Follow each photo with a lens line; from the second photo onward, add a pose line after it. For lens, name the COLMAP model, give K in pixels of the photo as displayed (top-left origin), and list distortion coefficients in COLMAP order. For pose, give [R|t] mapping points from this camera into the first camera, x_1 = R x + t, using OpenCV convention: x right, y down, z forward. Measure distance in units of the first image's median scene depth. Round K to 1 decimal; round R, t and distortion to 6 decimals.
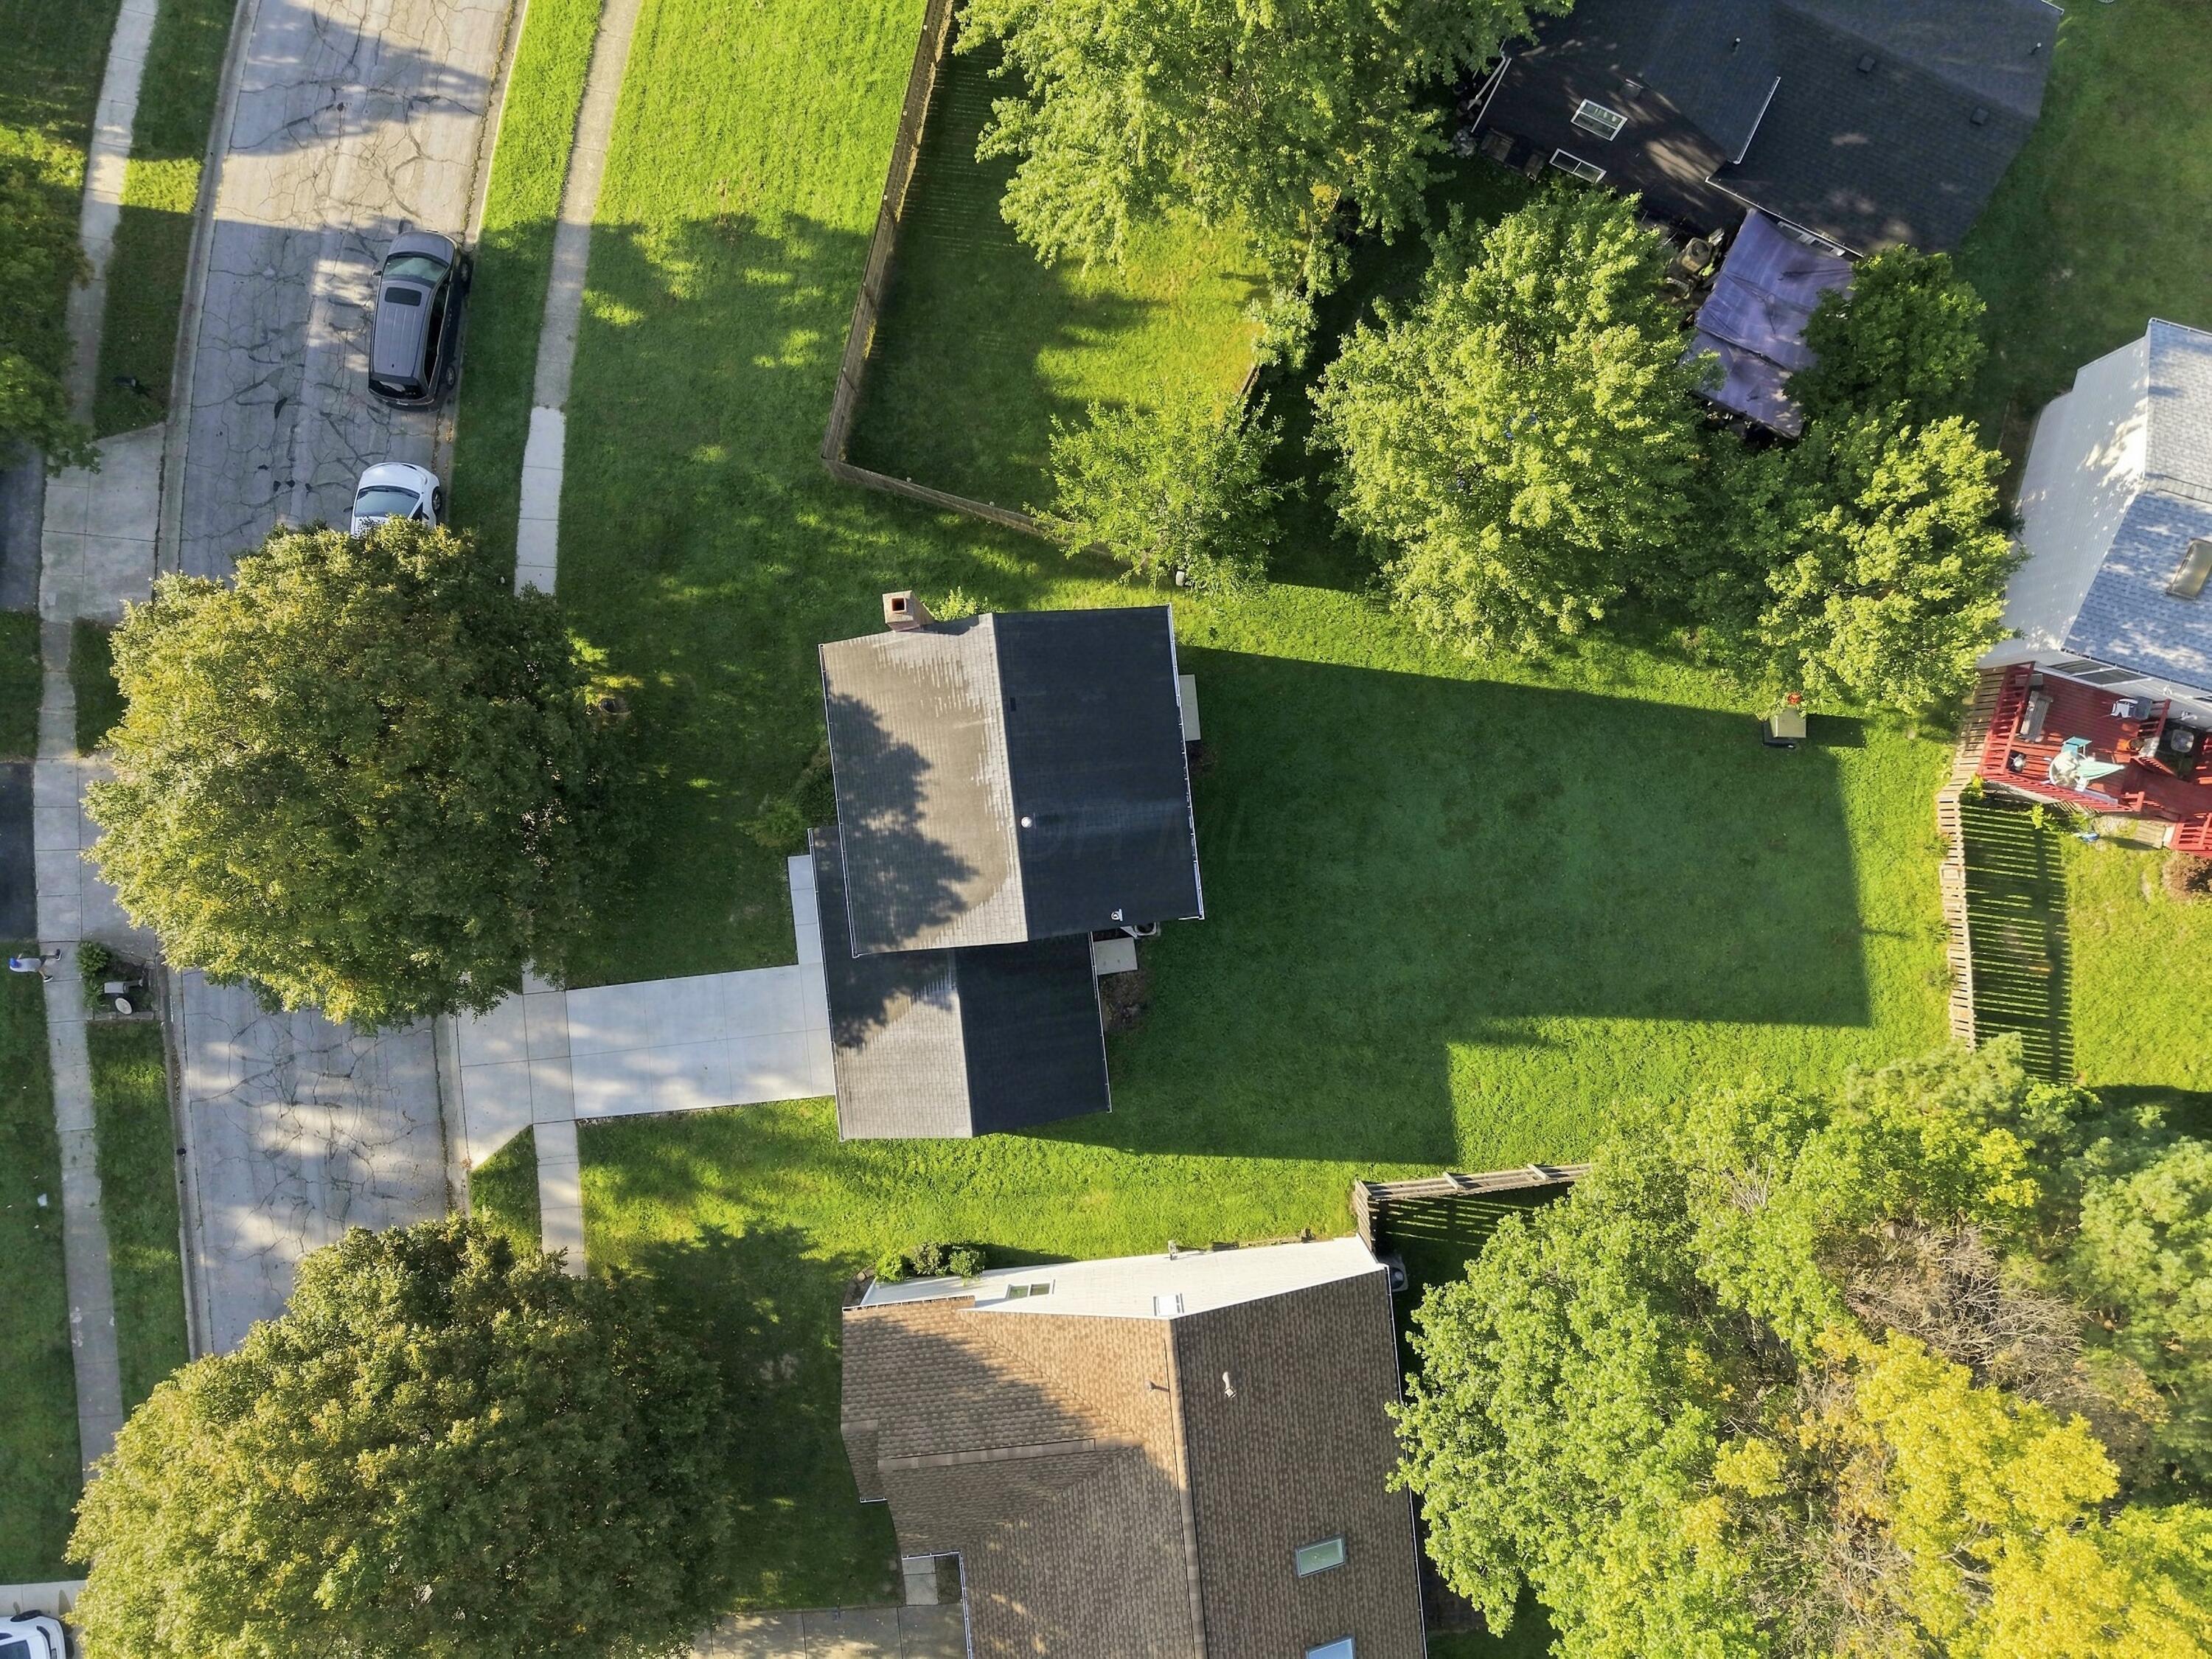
lens RADIAL K [[1507.9, 0, 1106.9], [0, 1507.9, 819.3], [0, 0, 1]] dist [0.080868, -0.129318]
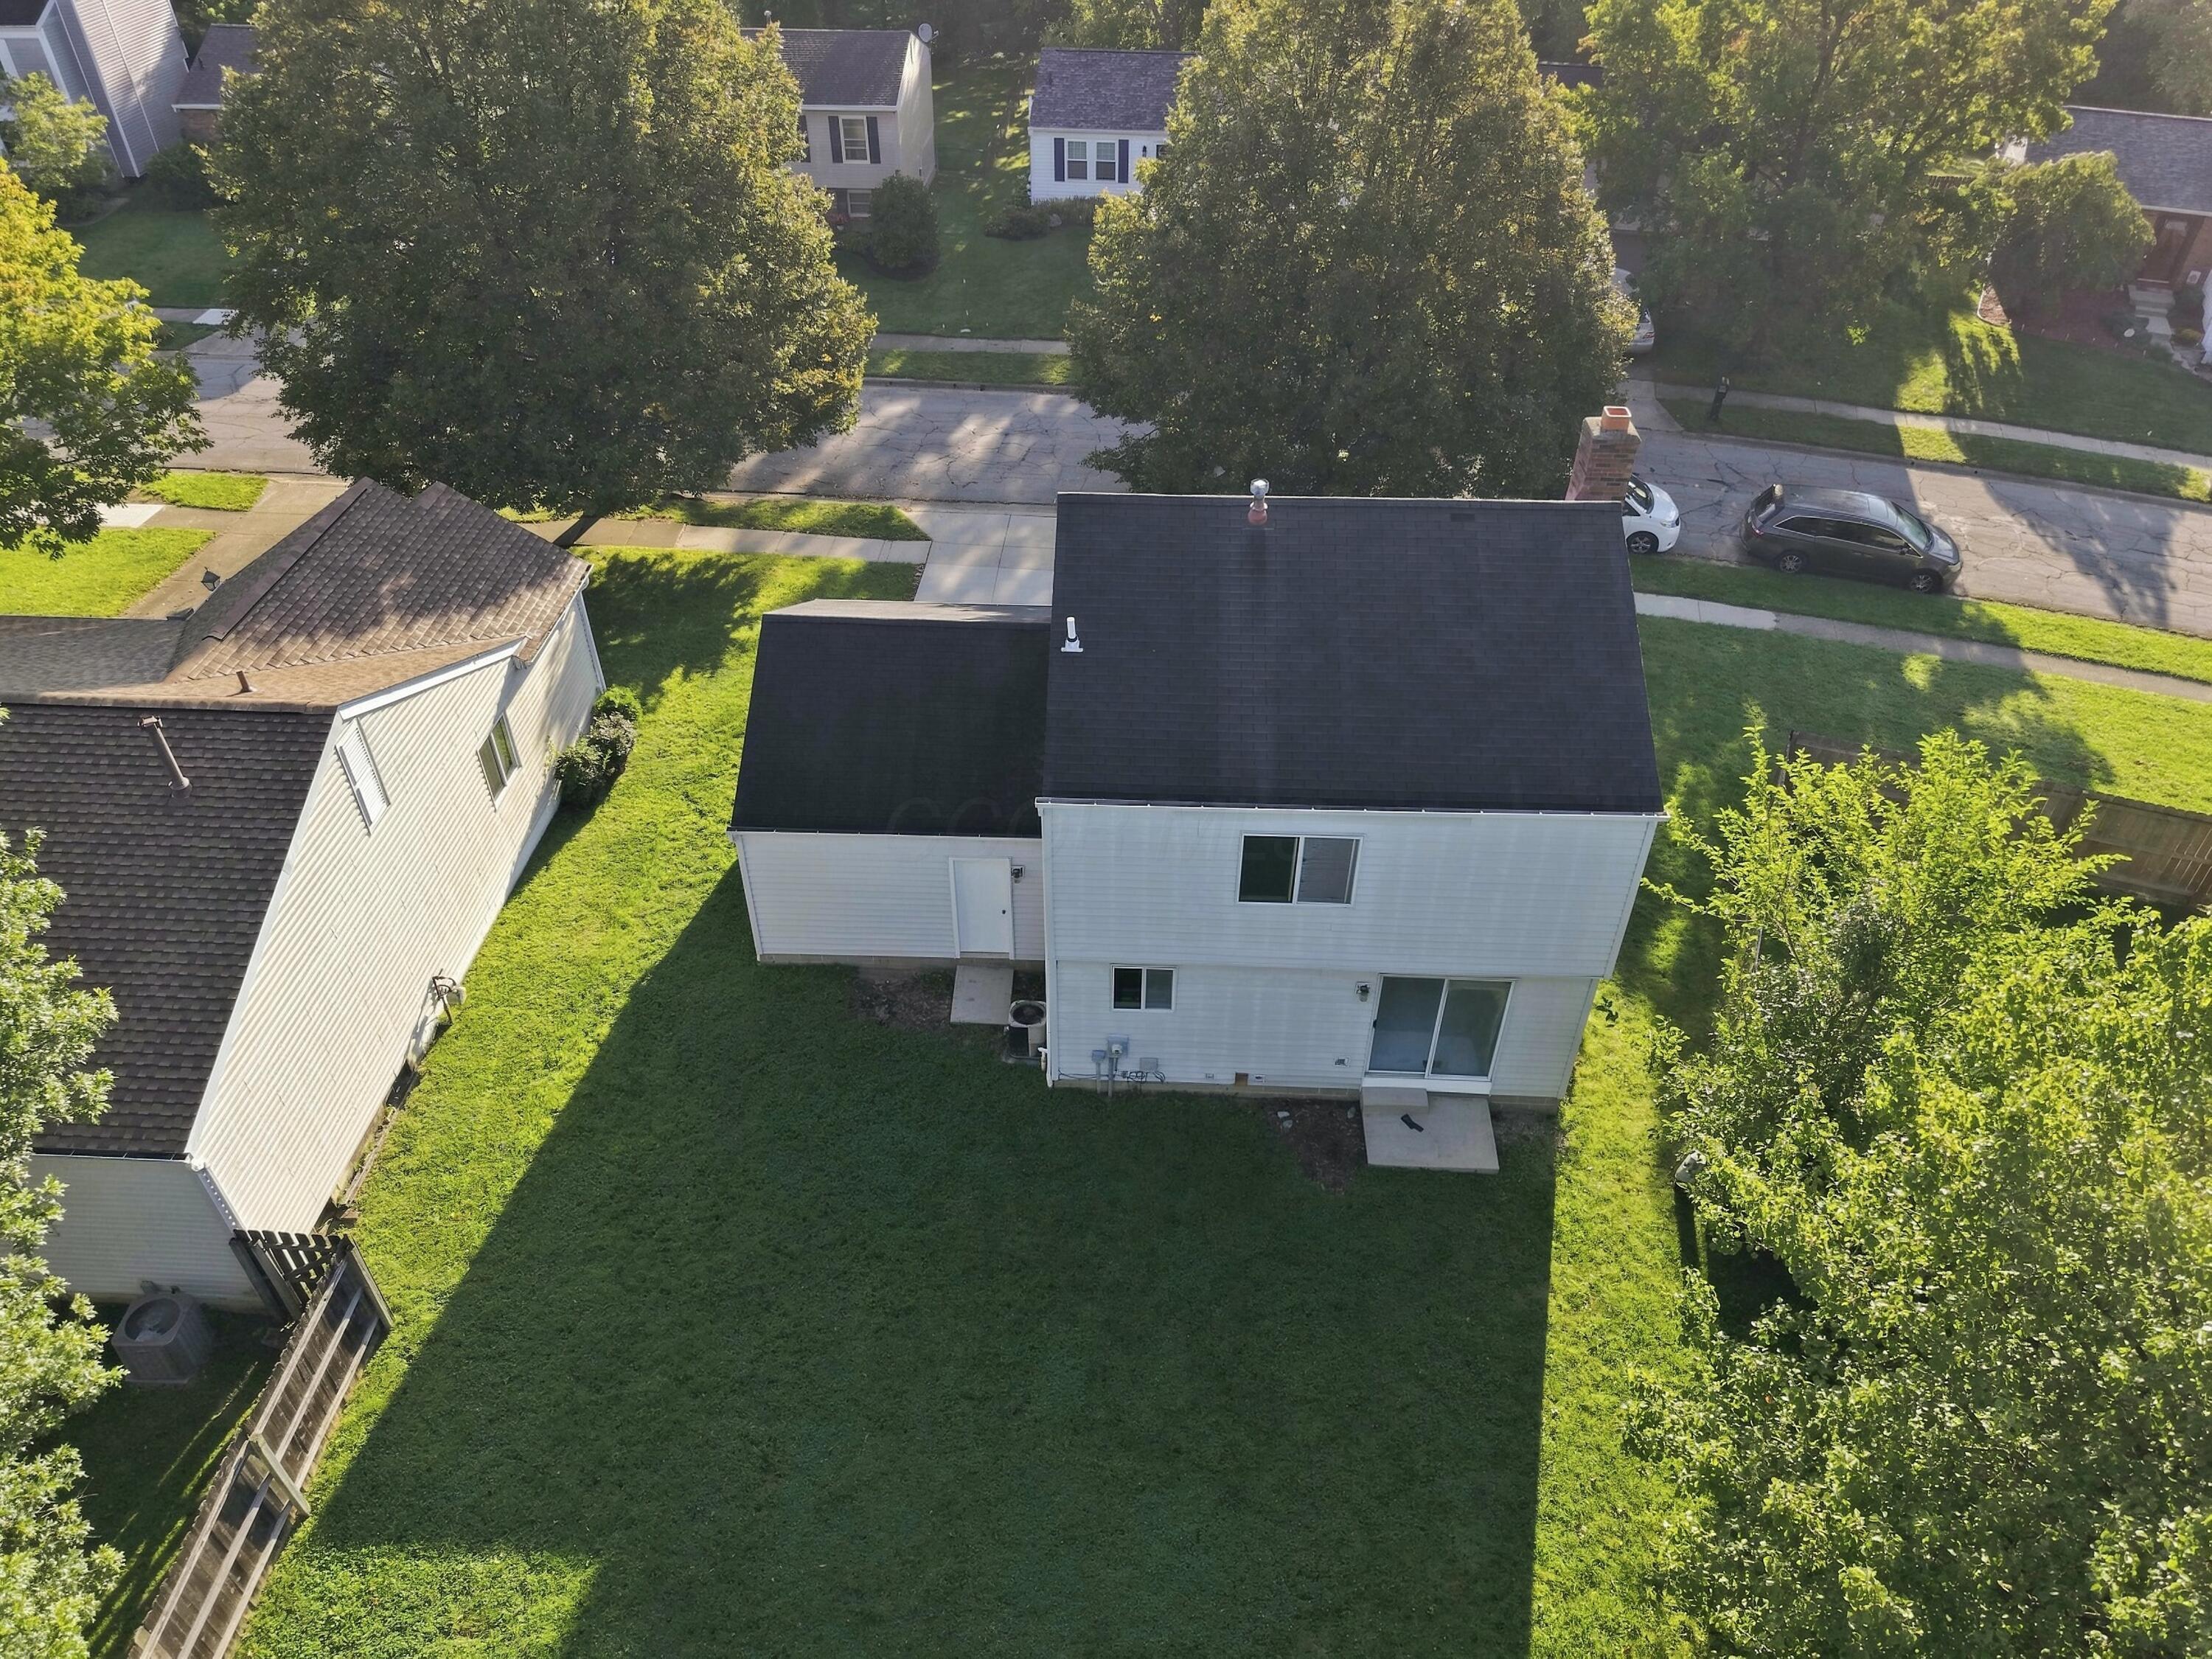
lens RADIAL K [[1492.5, 0, 1108.7], [0, 1492.5, 822.3], [0, 0, 1]] dist [0.053810, -0.061965]
pose [[-0.140719, 0.626170, -0.766883, 0.390770], [-0.990047, -0.090665, 0.107639, -0.011423], [-0.002130, 0.774397, 0.632696, 0.592199]]
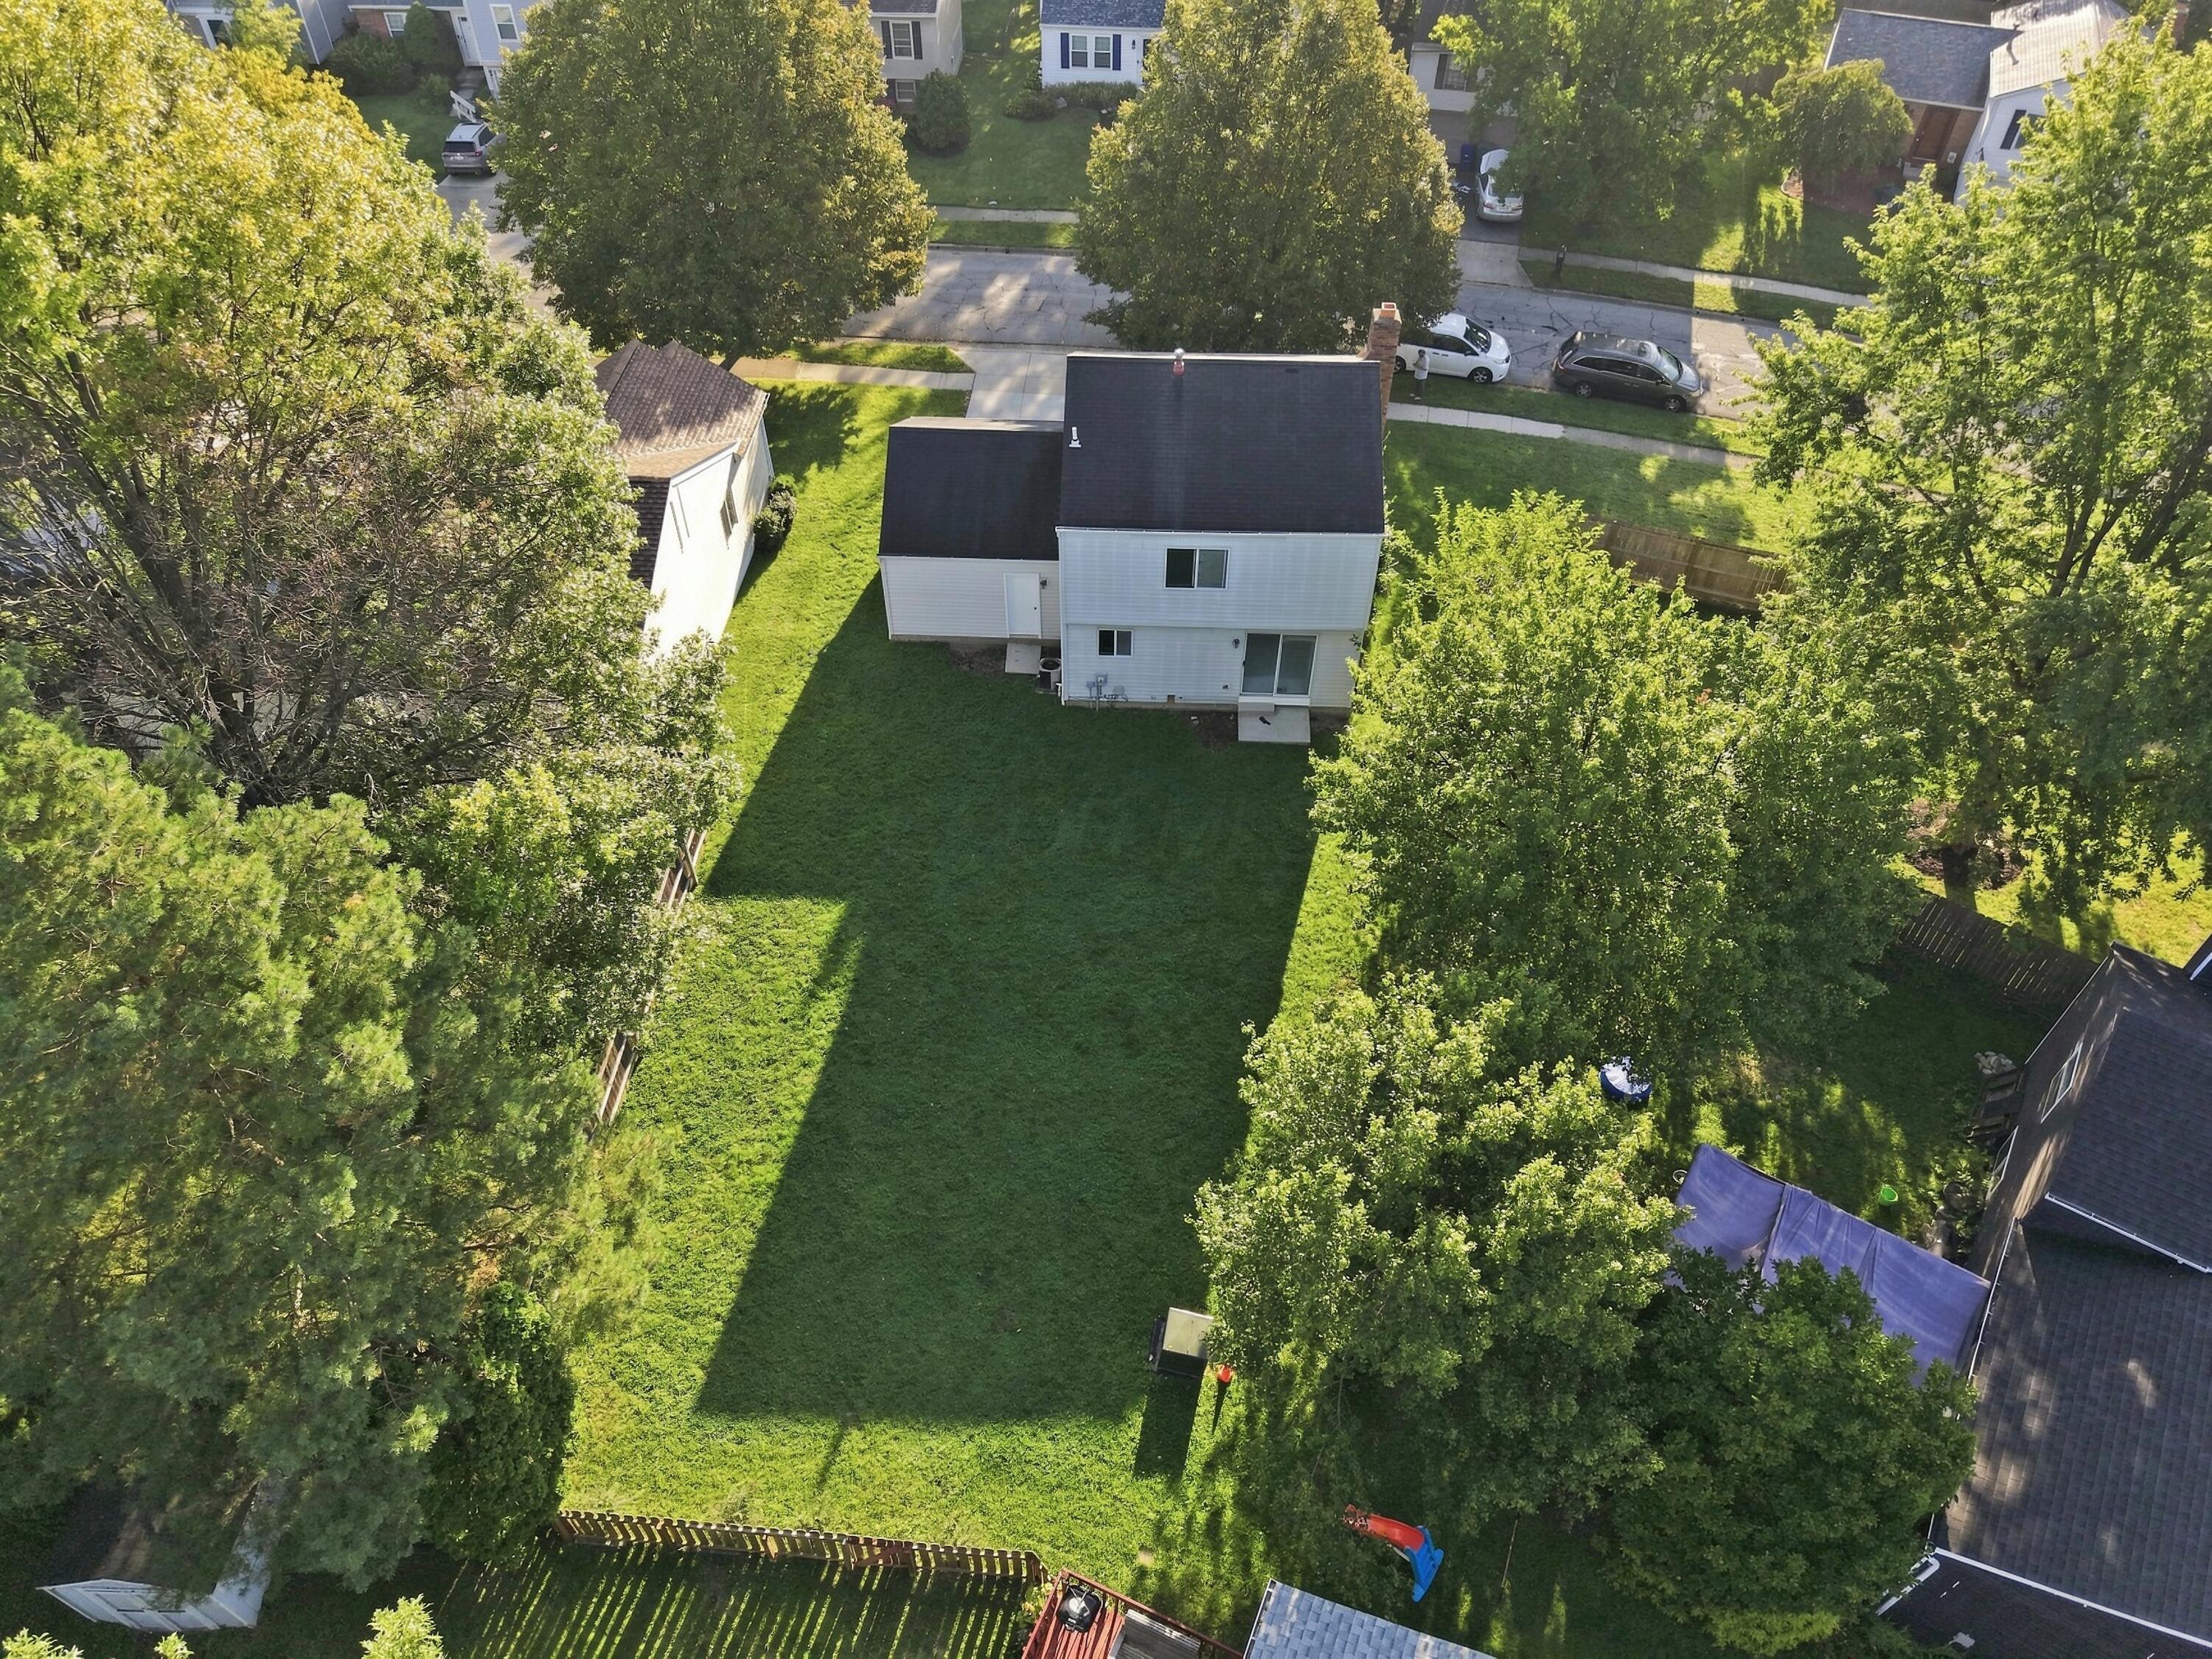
lens RADIAL K [[1476.0, 0, 1108.4], [0, 1476.0, 827.9], [0, 0, 1]] dist [0.042035, -0.052227]
pose [[-0.143868, 0.716796, -0.682280, 0.725457], [-0.989597, -0.104712, 0.098660, -0.069048], [-0.000724, 0.689376, 0.724404, 0.386711]]
